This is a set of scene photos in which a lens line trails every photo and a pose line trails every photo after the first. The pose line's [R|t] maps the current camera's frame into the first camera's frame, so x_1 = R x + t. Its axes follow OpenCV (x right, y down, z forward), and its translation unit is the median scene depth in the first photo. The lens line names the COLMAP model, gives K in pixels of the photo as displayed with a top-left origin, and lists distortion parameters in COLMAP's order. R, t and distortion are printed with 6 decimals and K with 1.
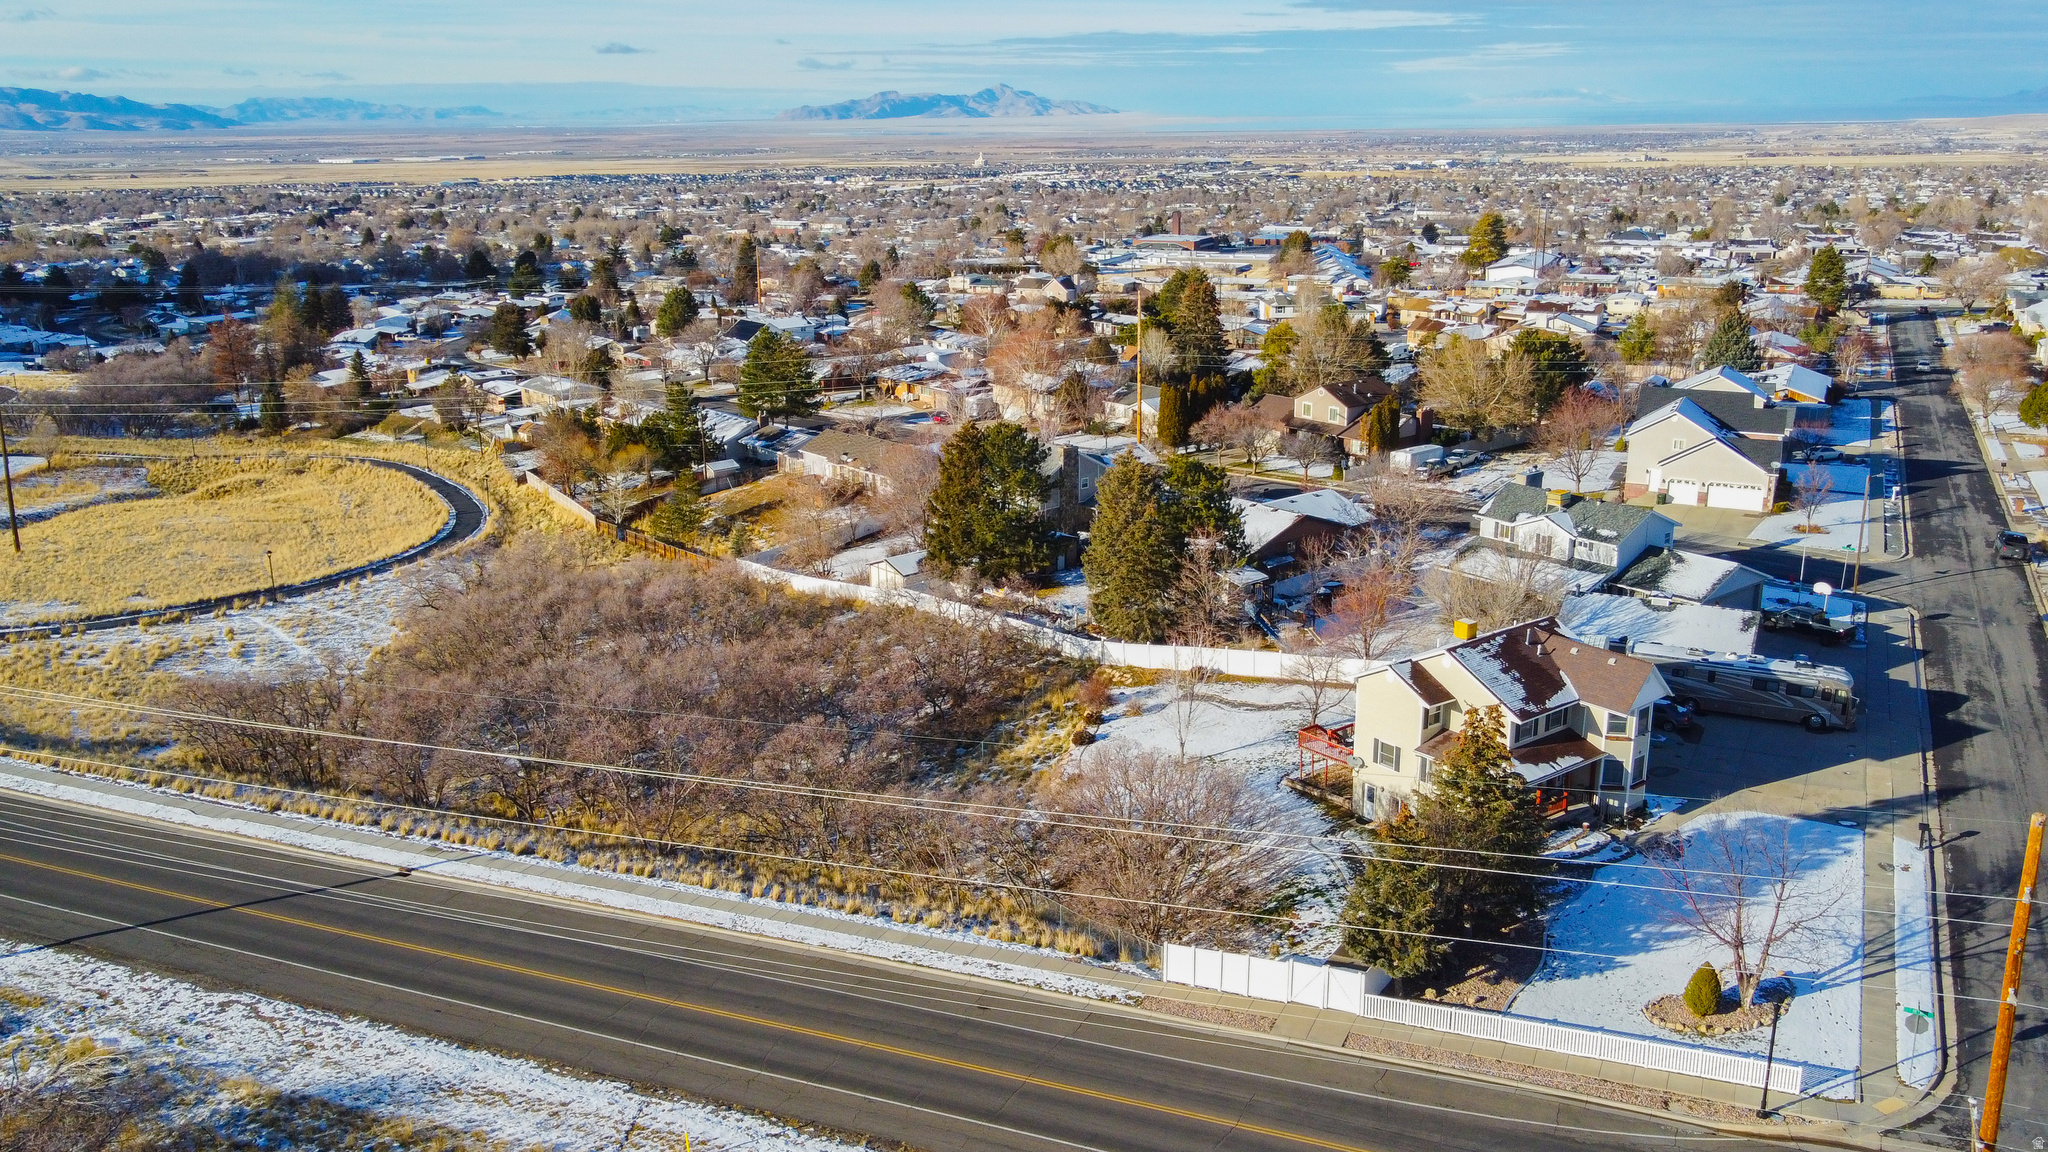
lens RADIAL K [[1672.6, 0, 1029.1], [0, 1672.6, 576.3], [0, 0, 1]] dist [-0.002078, 0.043624]
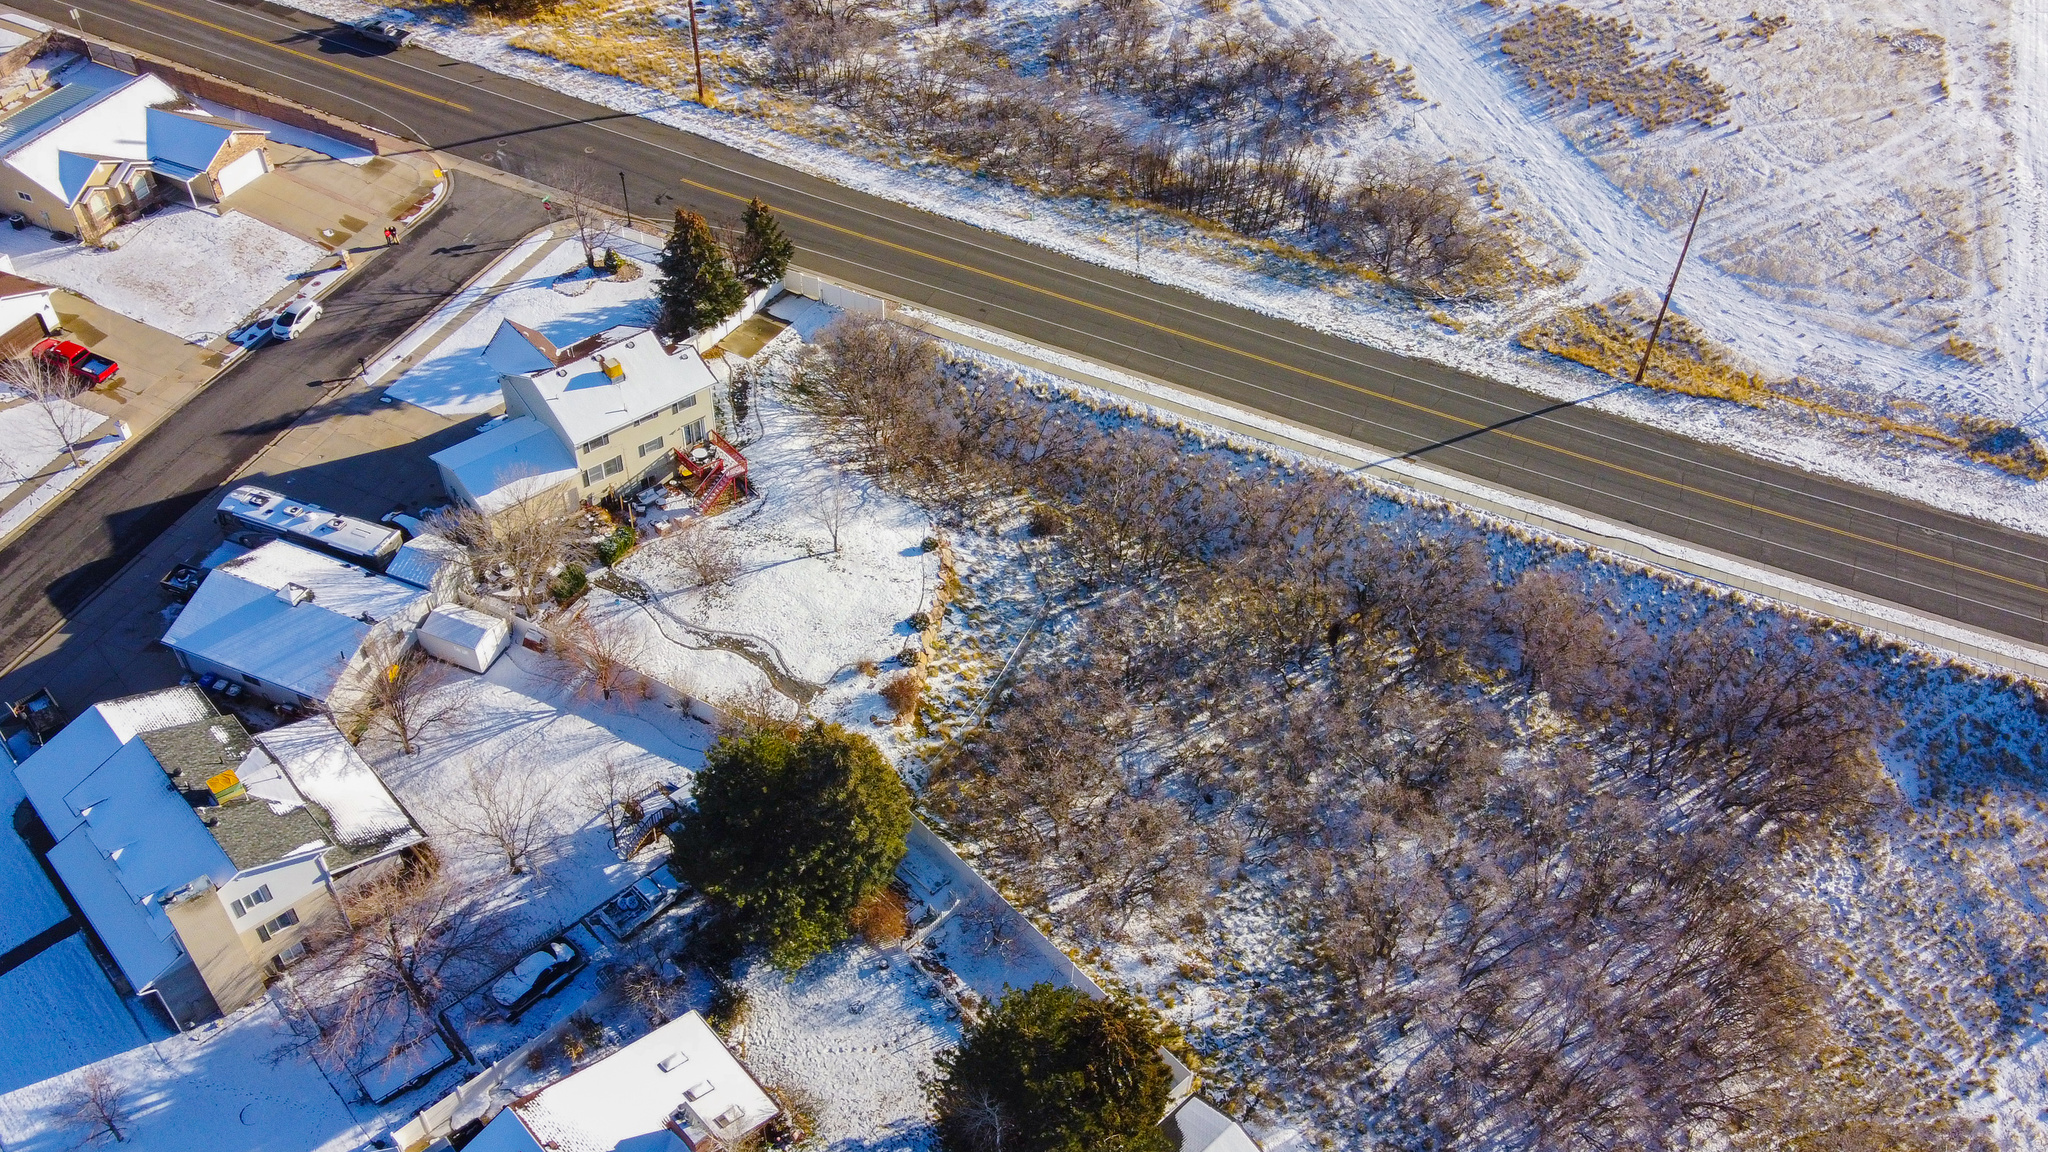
lens RADIAL K [[1621.1, 0, 1027.6], [0, 1621.1, 572.6], [0, 0, 1]] dist [0.000859, 0.040619]
pose [[-0.997810, 0.020671, -0.062838, 0.022499], [-0.044265, 0.497266, 0.866468, -0.636711], [0.049158, 0.867352, -0.495262, 1.174601]]
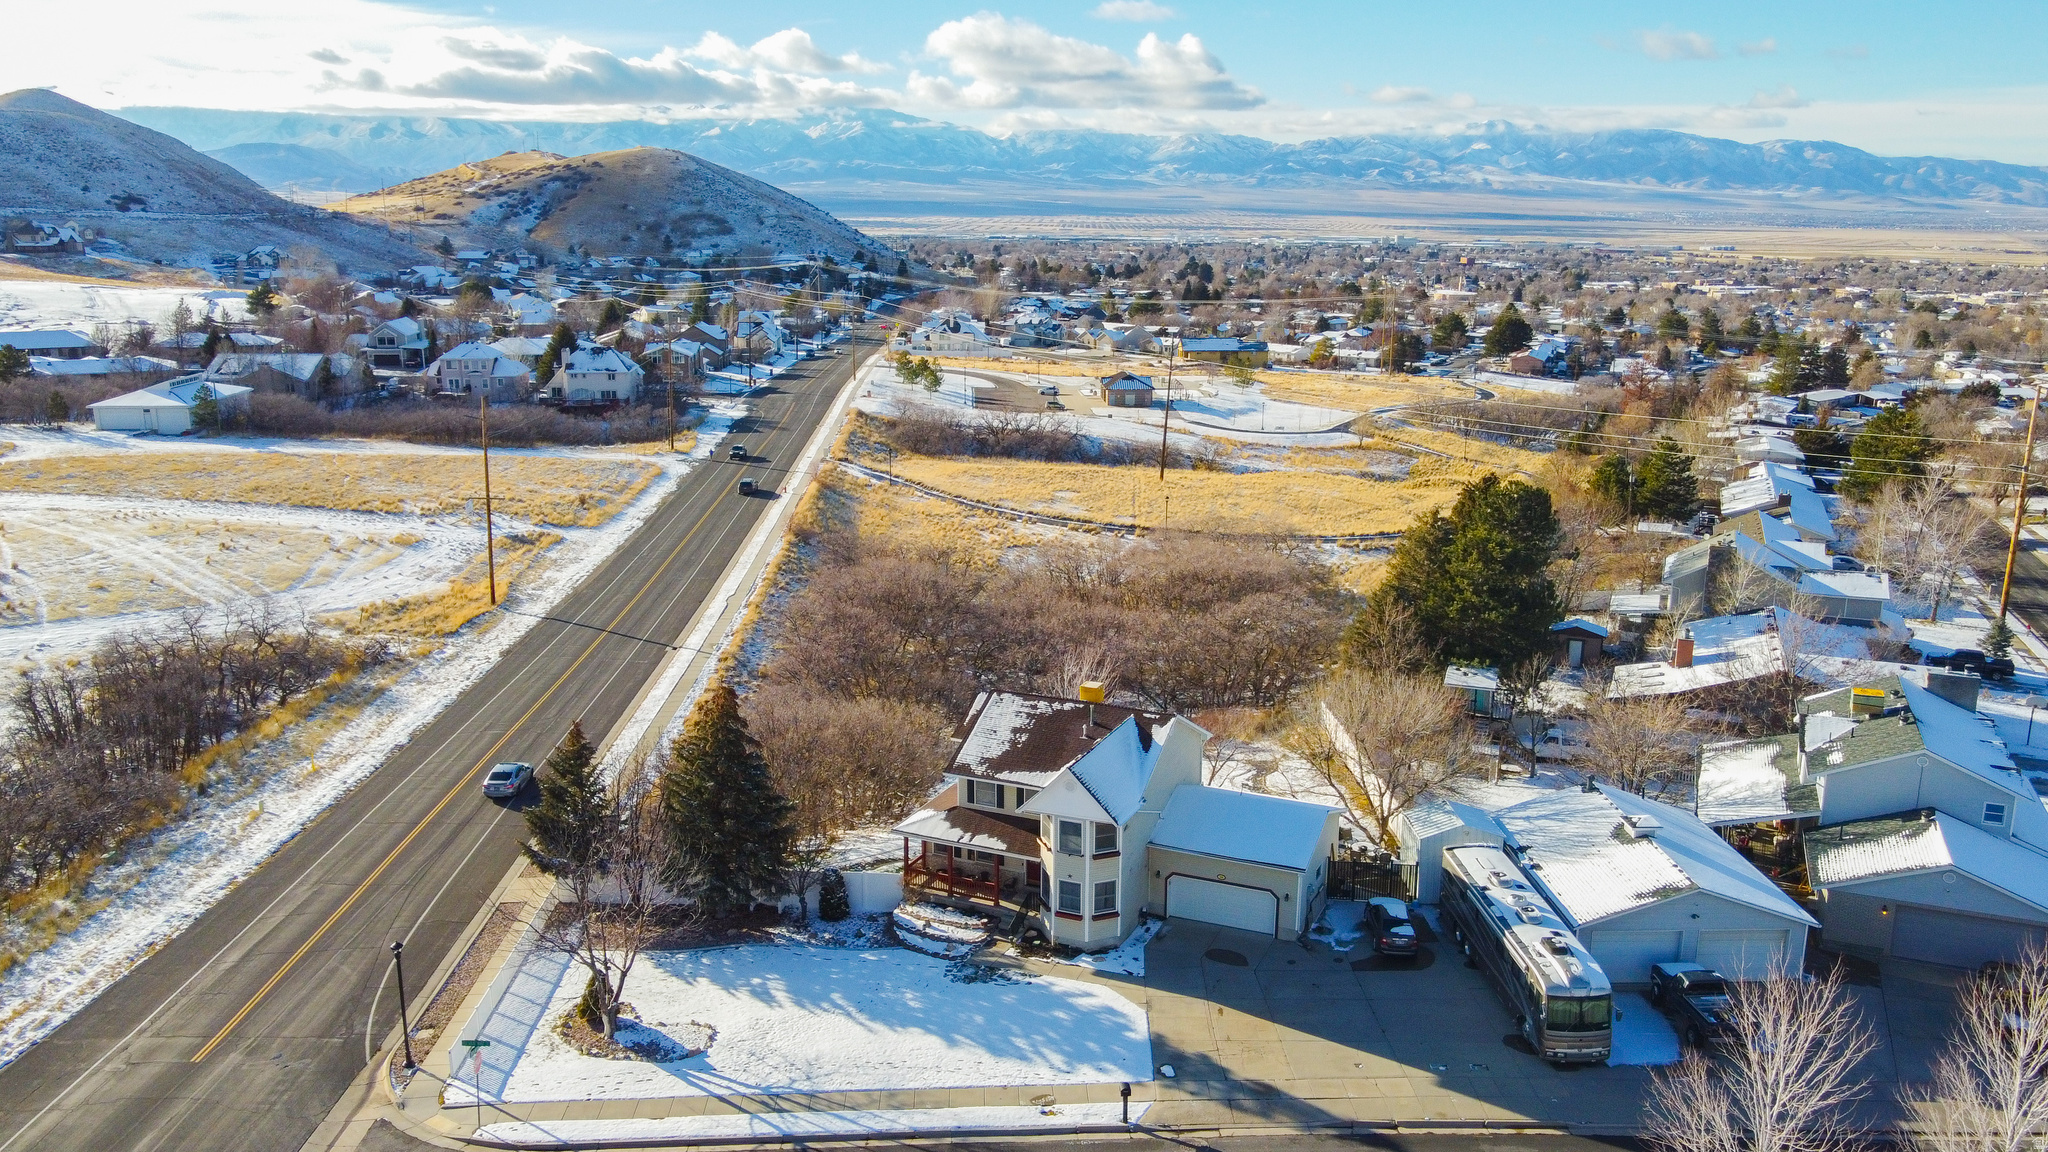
lens RADIAL K [[1633.3, 0, 1012.8], [0, 1633.3, 572.6], [0, 0, 1]] dist [-0.007098, 0.047985]
pose [[0.461898, 0.216284, -0.860158, 0.647073], [-0.250814, 0.962078, 0.107226, -0.074020], [0.850731, 0.166213, 0.498629, 0.358666]]
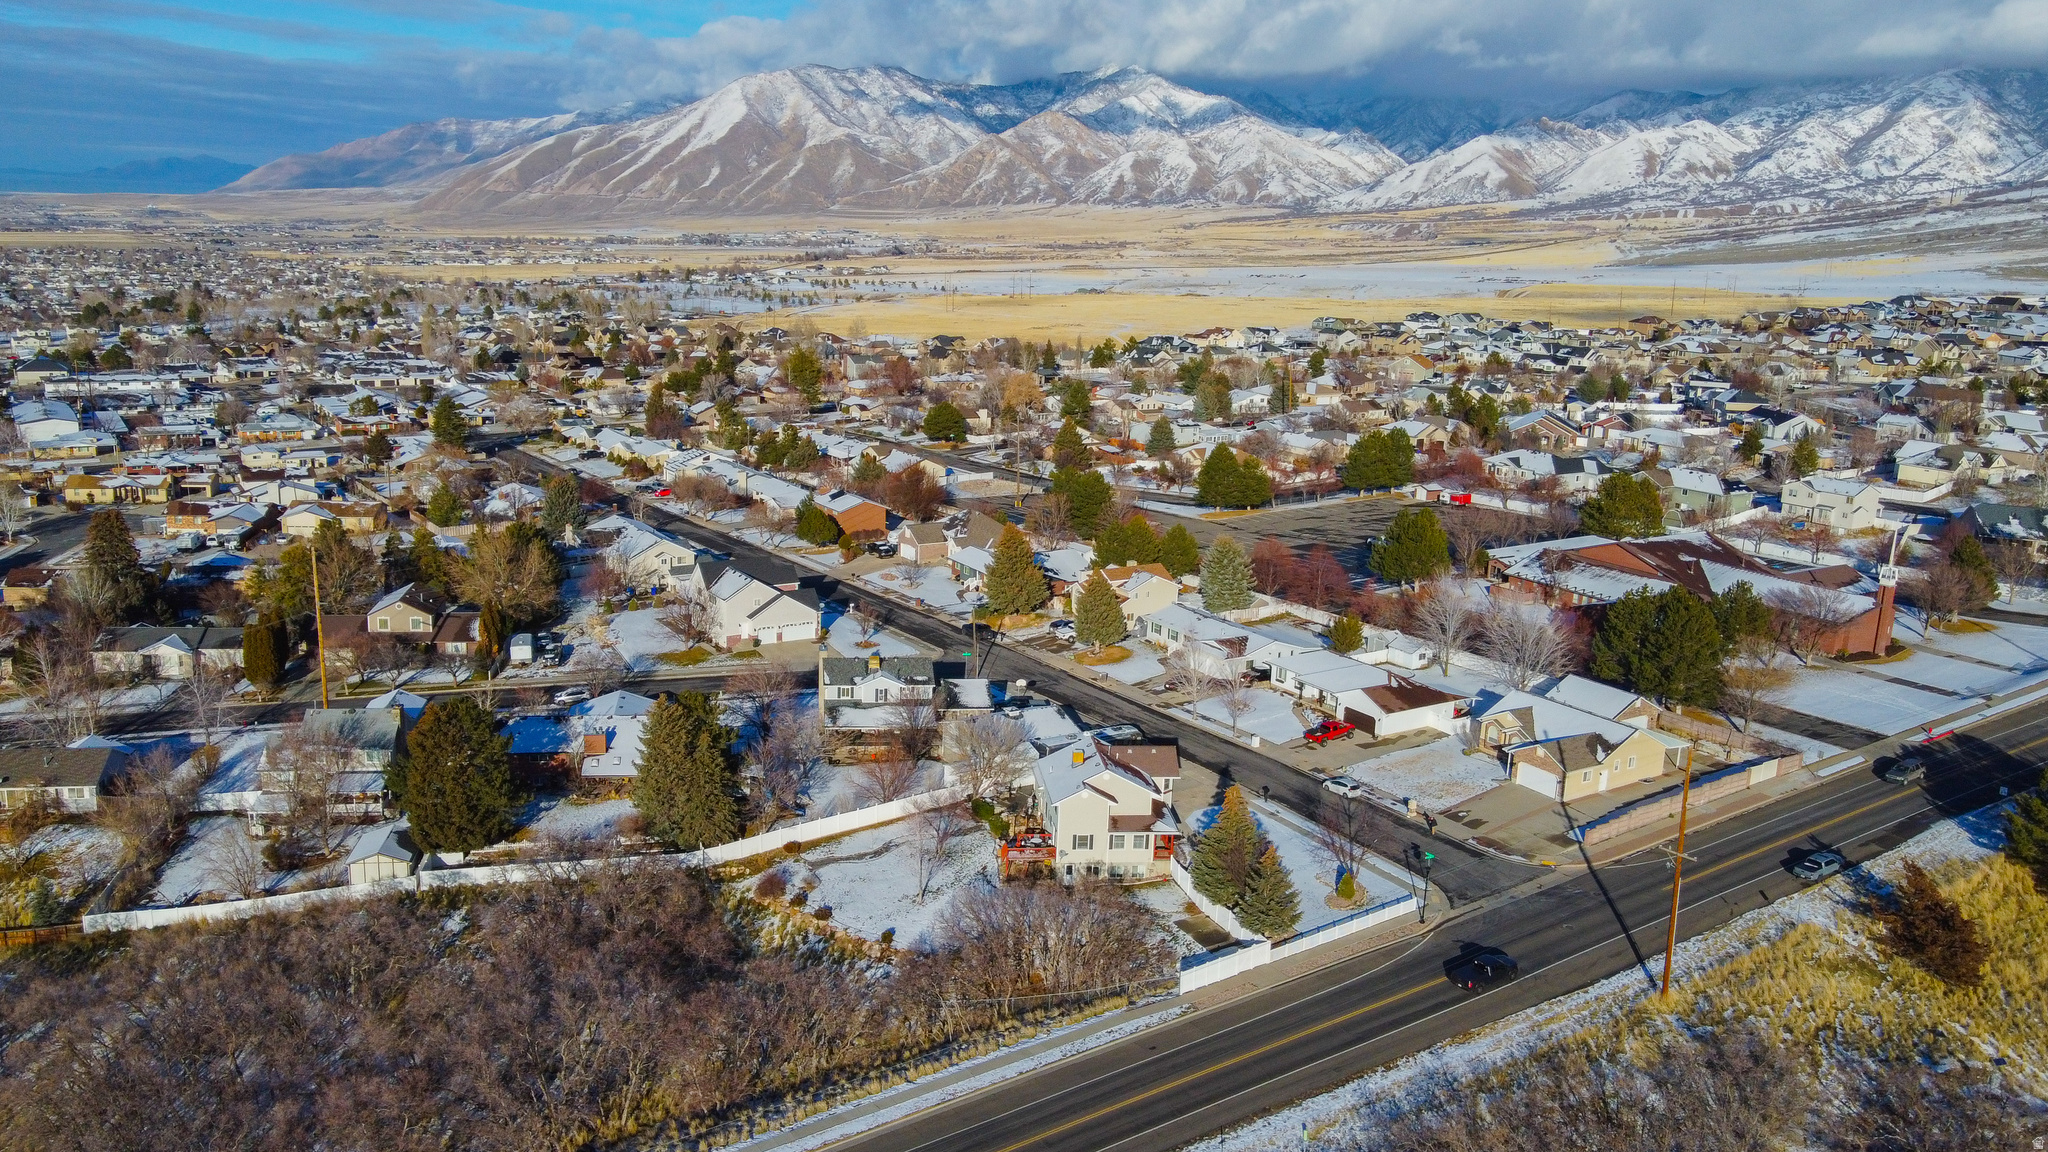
lens RADIAL K [[1621.1, 0, 1027.6], [0, 1621.1, 572.6], [0, 0, 1]] dist [0.000859, 0.040619]
pose [[0.516493, -0.163638, 0.840510, -0.738220], [0.193727, 0.978450, 0.071448, -0.183954], [-0.834089, 0.125928, 0.537064, 0.102036]]
